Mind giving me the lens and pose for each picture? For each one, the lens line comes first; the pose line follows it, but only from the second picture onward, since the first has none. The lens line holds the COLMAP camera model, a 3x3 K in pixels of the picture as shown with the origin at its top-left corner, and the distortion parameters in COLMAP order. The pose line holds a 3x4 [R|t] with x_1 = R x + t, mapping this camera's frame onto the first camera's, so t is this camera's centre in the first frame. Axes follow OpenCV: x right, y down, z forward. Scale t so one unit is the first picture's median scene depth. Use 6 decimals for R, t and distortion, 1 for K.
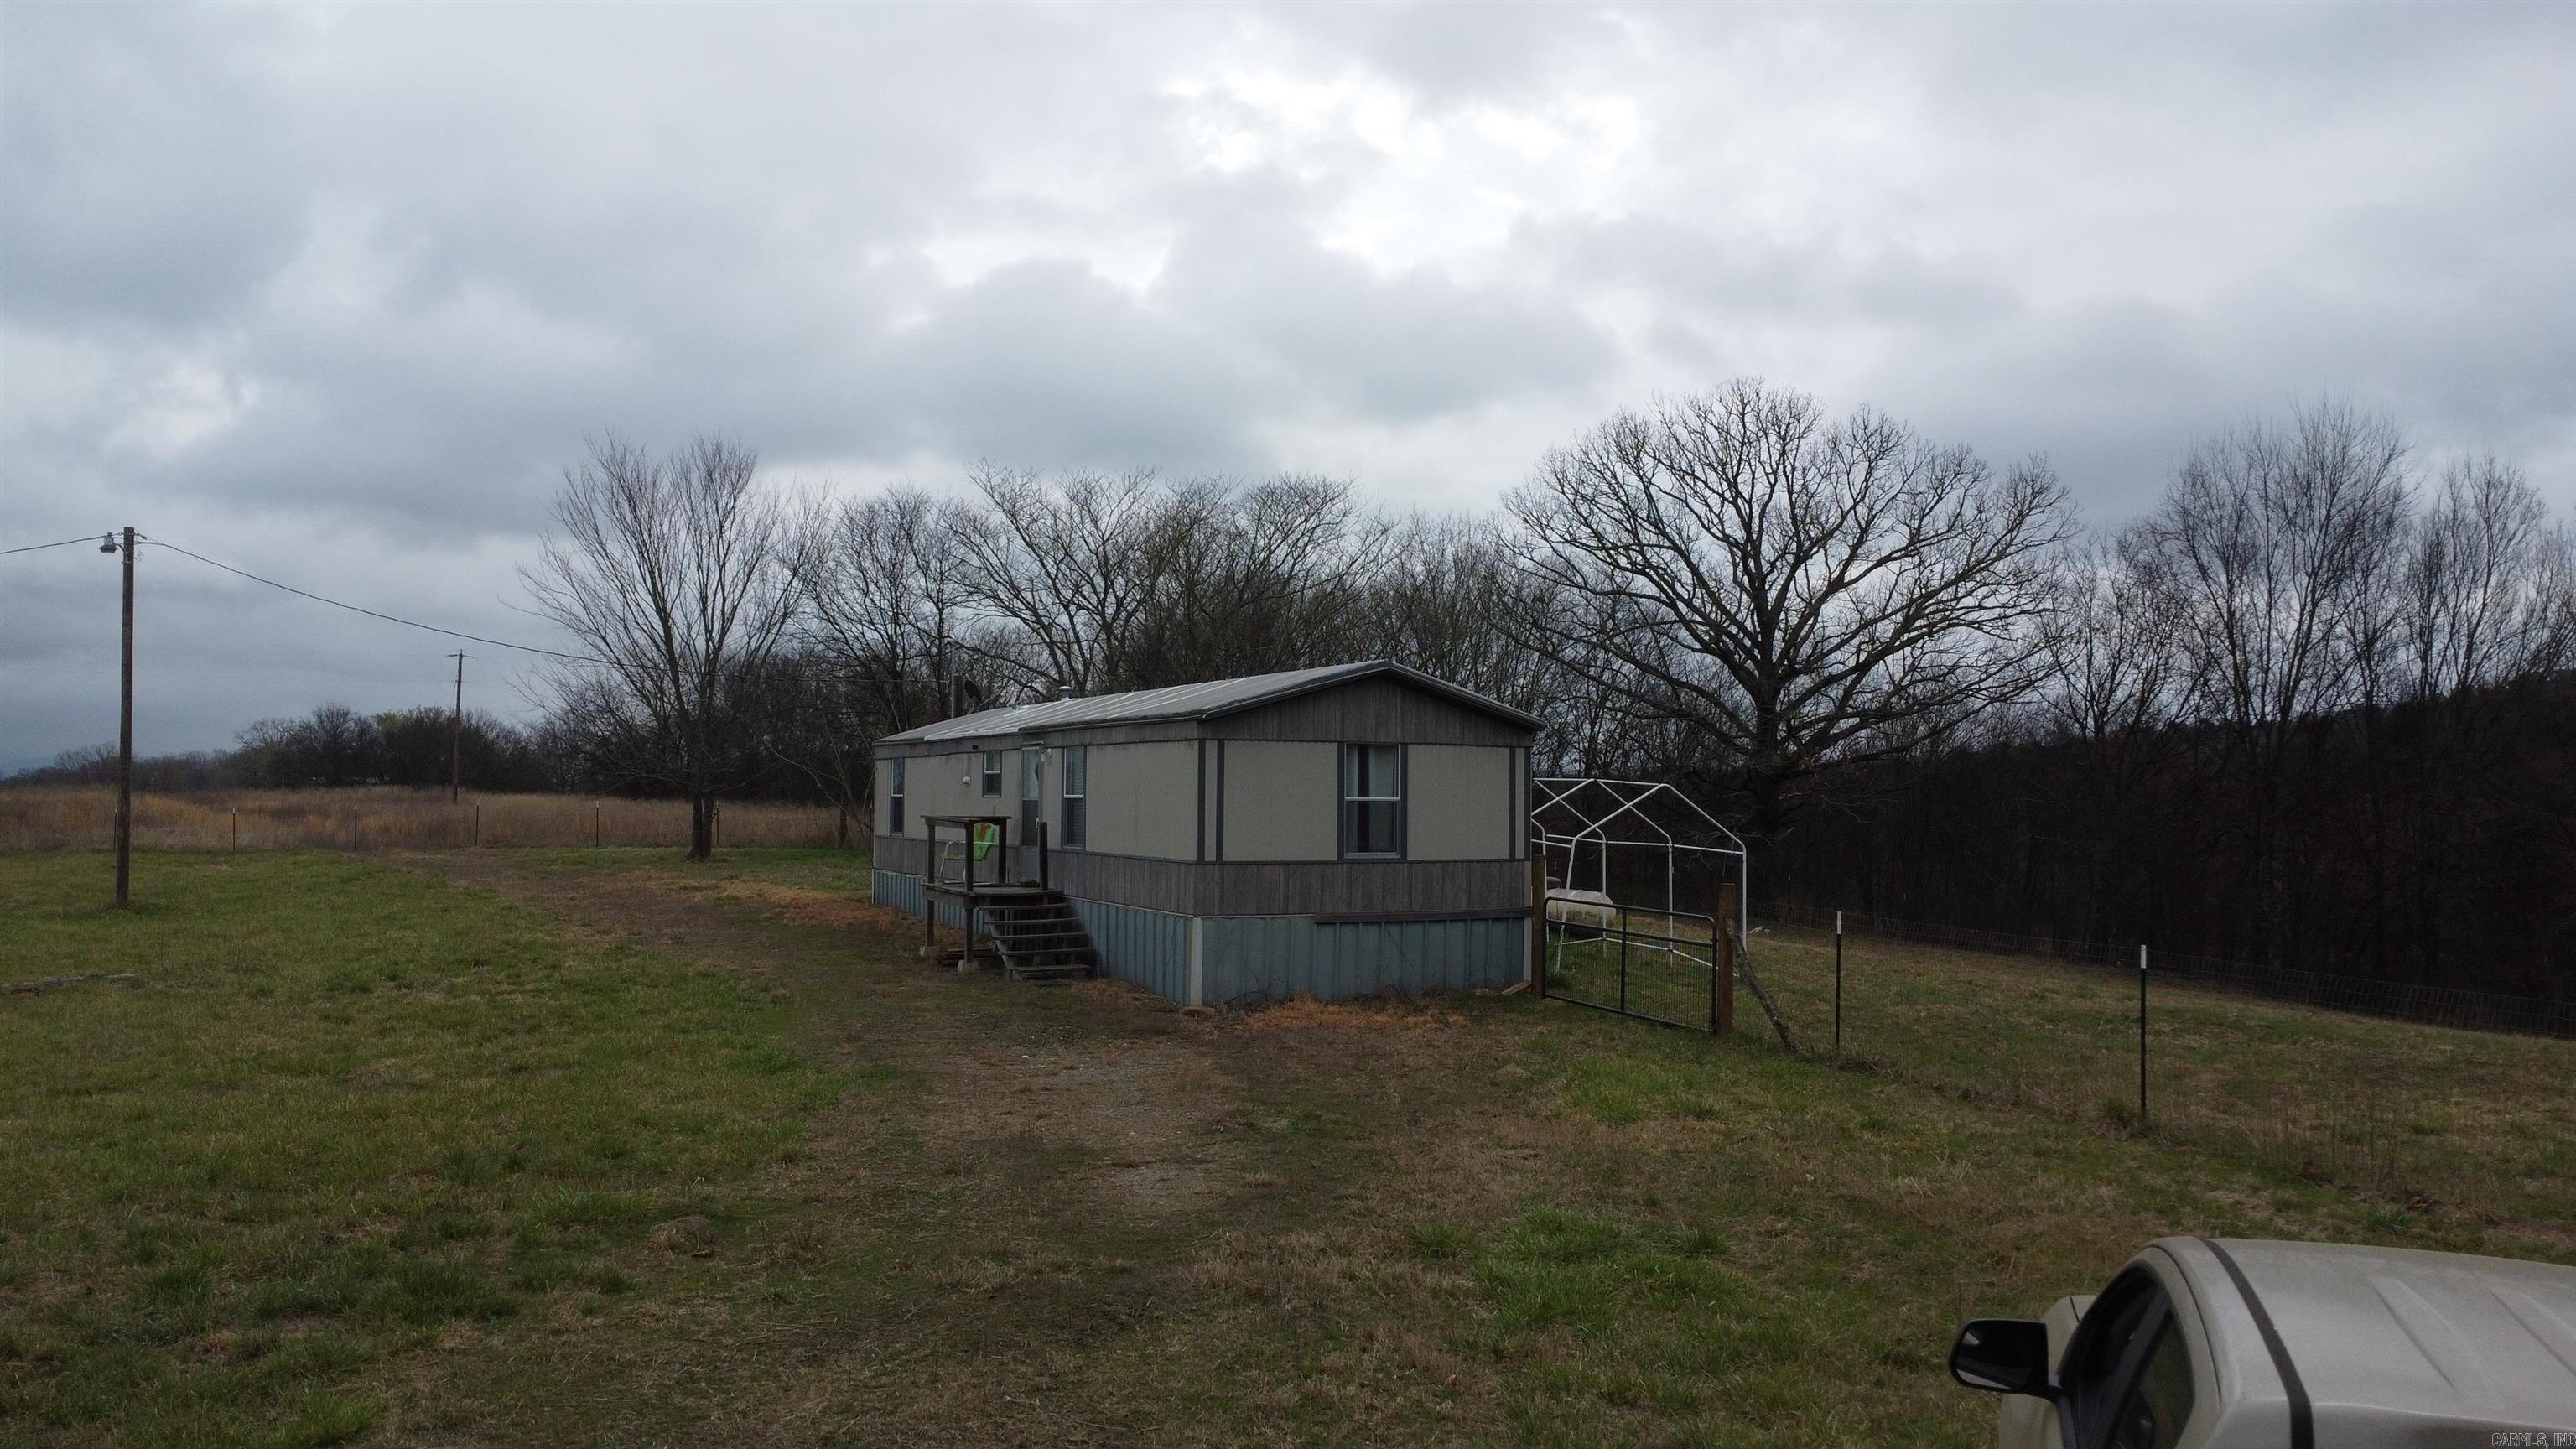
lens RADIAL K [[1867.9, 0, 1279.9], [0, 1867.9, 710.1], [0, 0, 1]] dist [-0.025417, -0.008310]
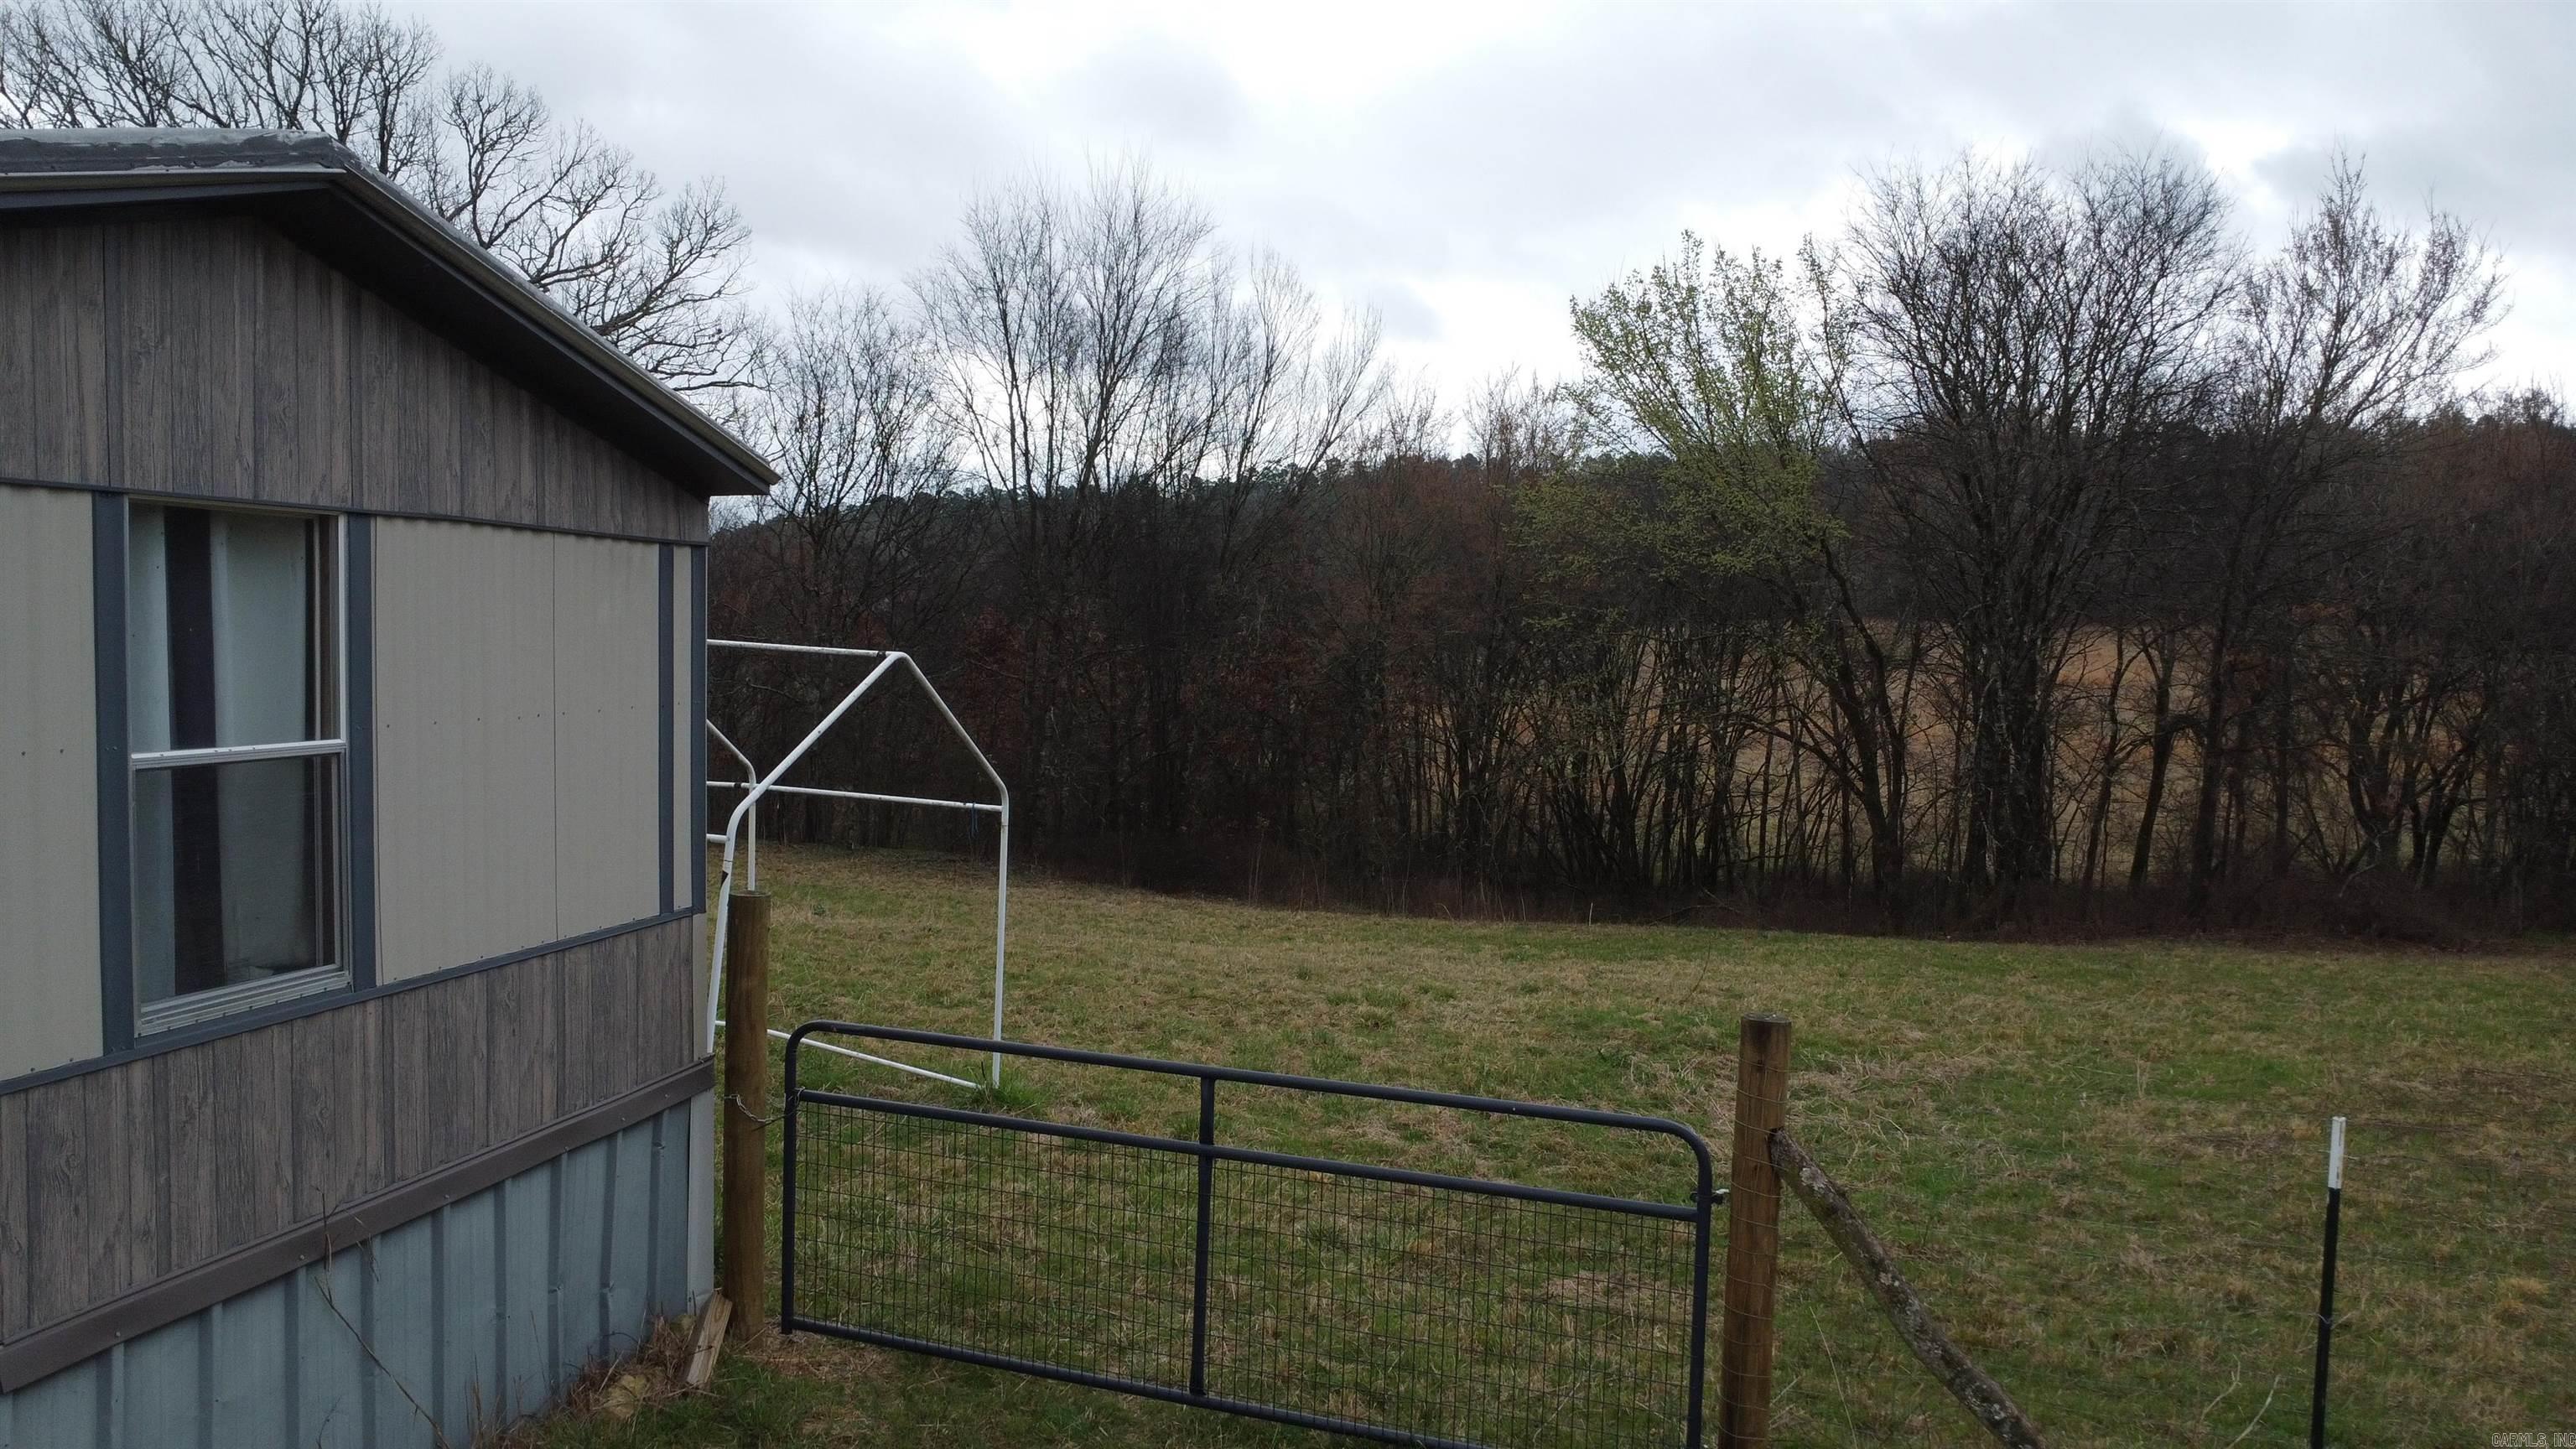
lens RADIAL K [[1867.9, 0, 1279.9], [0, 1867.9, 710.1], [0, 0, 1]] dist [-0.025417, -0.008310]
pose [[0.659607, -0.033081, 0.750883, -0.034958], [-0.041628, 0.995890, 0.080443, 0.018384], [-0.750457, -0.084318, 0.655518, 0.729013]]
